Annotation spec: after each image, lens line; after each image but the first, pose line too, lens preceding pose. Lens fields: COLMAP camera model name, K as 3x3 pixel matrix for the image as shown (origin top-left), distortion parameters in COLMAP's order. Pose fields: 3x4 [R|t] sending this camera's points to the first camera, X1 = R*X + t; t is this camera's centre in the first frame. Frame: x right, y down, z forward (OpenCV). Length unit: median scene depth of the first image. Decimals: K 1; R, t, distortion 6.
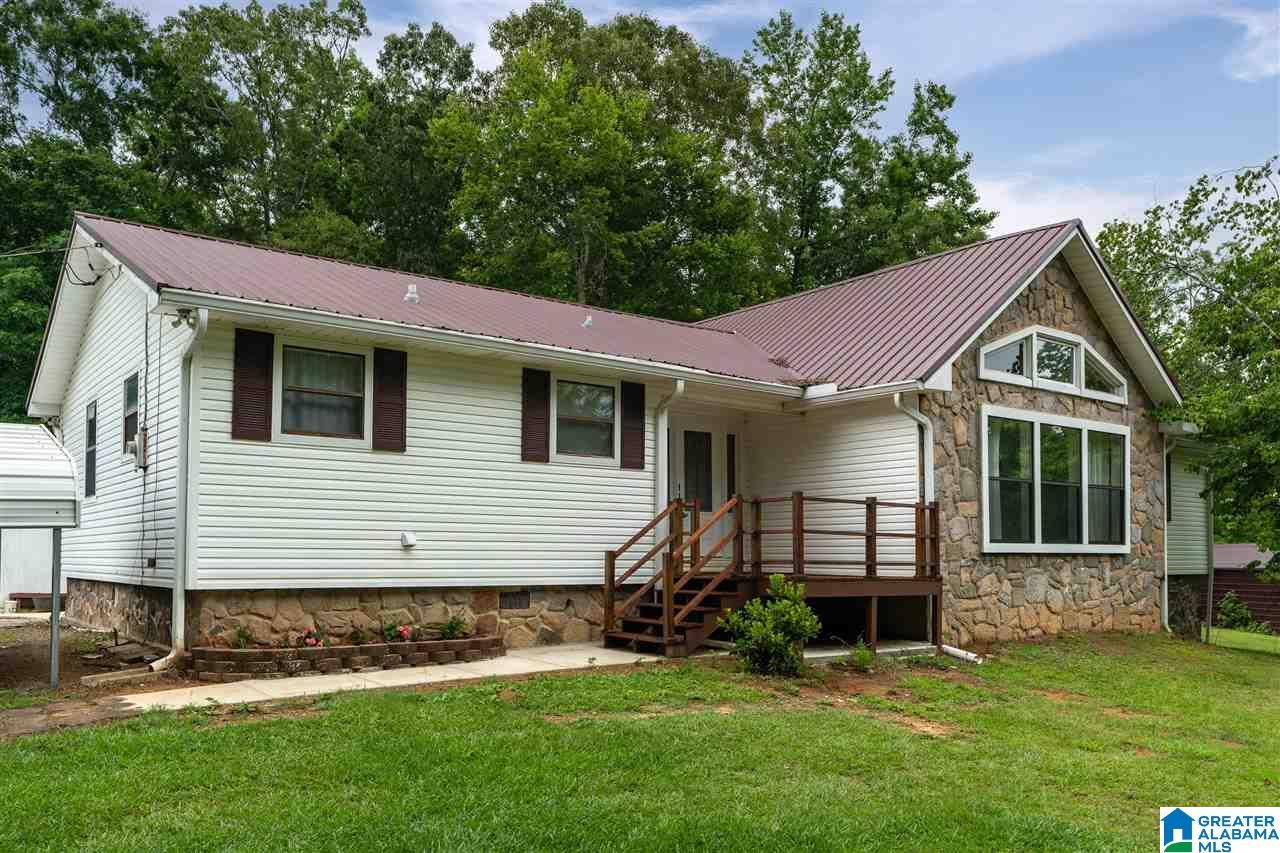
lens RADIAL K [[1012.4, 0, 637.0], [0, 1012.4, 510.7], [0, 0, 1]] dist [-0.002732, 0.000815]
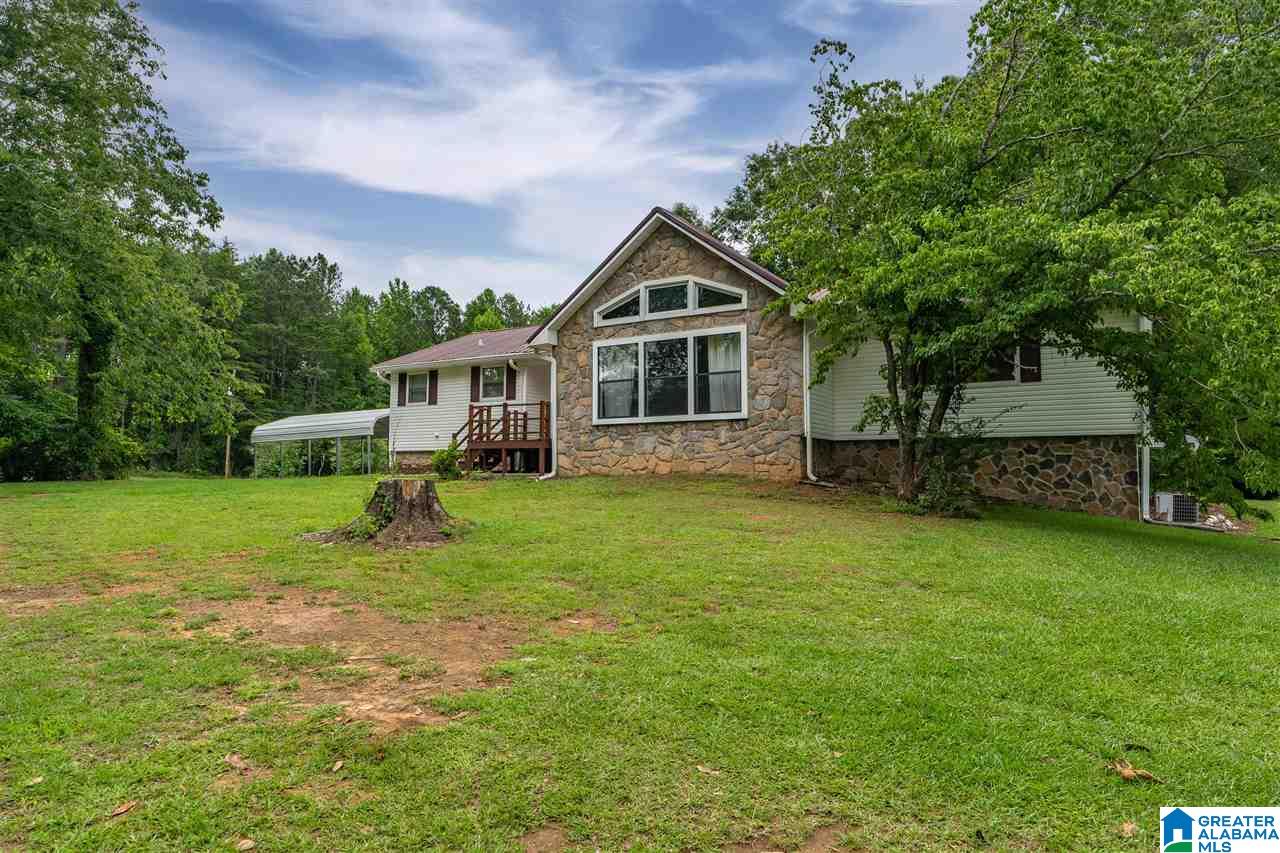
lens RADIAL K [[774.8, 0, 640.0], [0, 774.8, 426.5], [0, 0, 1]] dist [0.000874, 0.000219]
pose [[0.357252, -0.065646, -0.931698, 1.661243], [0.039792, 0.997691, -0.055038, 0.124104], [0.933160, -0.017412, 0.359039, 0.594599]]
